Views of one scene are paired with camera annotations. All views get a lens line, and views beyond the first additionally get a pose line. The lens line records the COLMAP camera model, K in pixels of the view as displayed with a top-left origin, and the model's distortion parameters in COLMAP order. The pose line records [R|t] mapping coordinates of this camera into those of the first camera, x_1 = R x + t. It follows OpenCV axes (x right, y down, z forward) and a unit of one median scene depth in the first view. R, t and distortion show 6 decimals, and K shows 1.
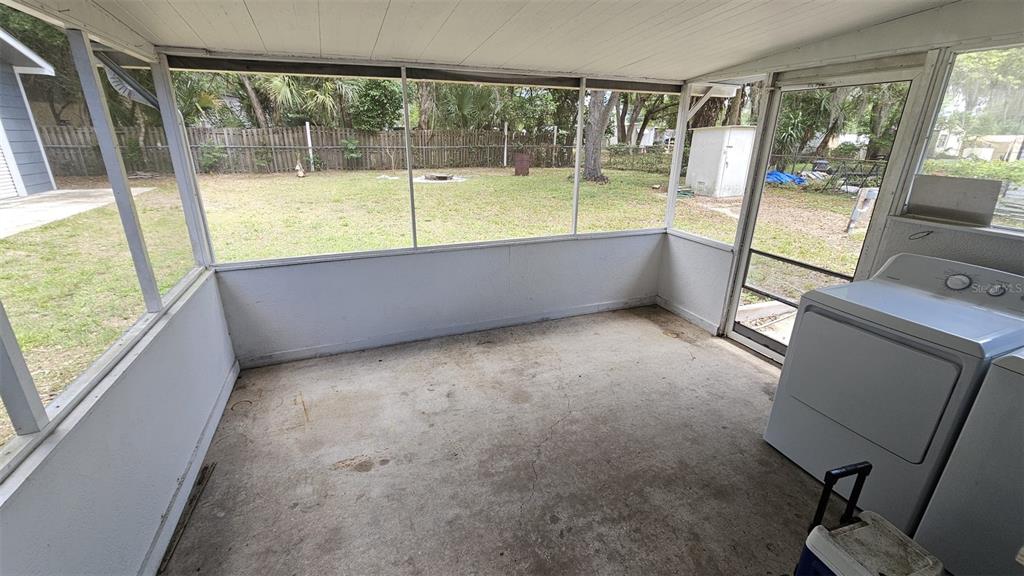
lens RADIAL K [[417.9, 0, 508.0], [0, 417.9, 281.8], [0, 0, 1]] dist [-0.002764, -0.000455]
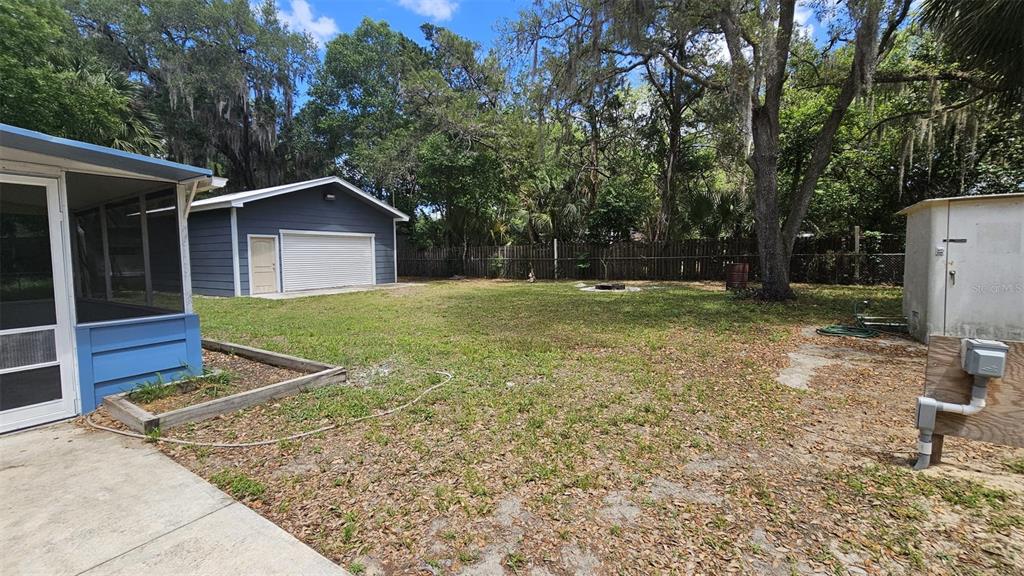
lens RADIAL K [[417.9, 0, 508.0], [0, 417.9, 281.8], [0, 0, 1]] dist [-0.002764, -0.000455]
pose [[0.600579, 0.029857, -0.799008, 0.473440], [-0.239127, 0.960272, -0.143858, -0.070722], [0.762970, 0.277463, 0.583859, 0.272240]]
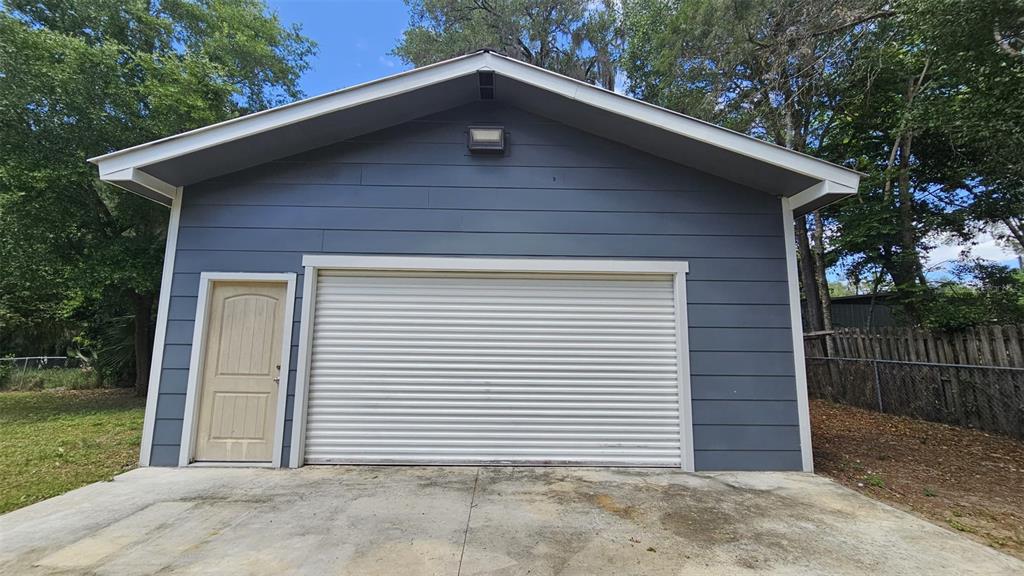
lens RADIAL K [[417.9, 0, 508.0], [0, 417.9, 281.8], [0, 0, 1]] dist [-0.002764, -0.000455]
pose [[-0.346285, -0.141501, -0.927397, -0.489174], [-0.317741, 0.947822, -0.025975, -0.236635], [0.882682, 0.285677, -0.373177, 0.687060]]
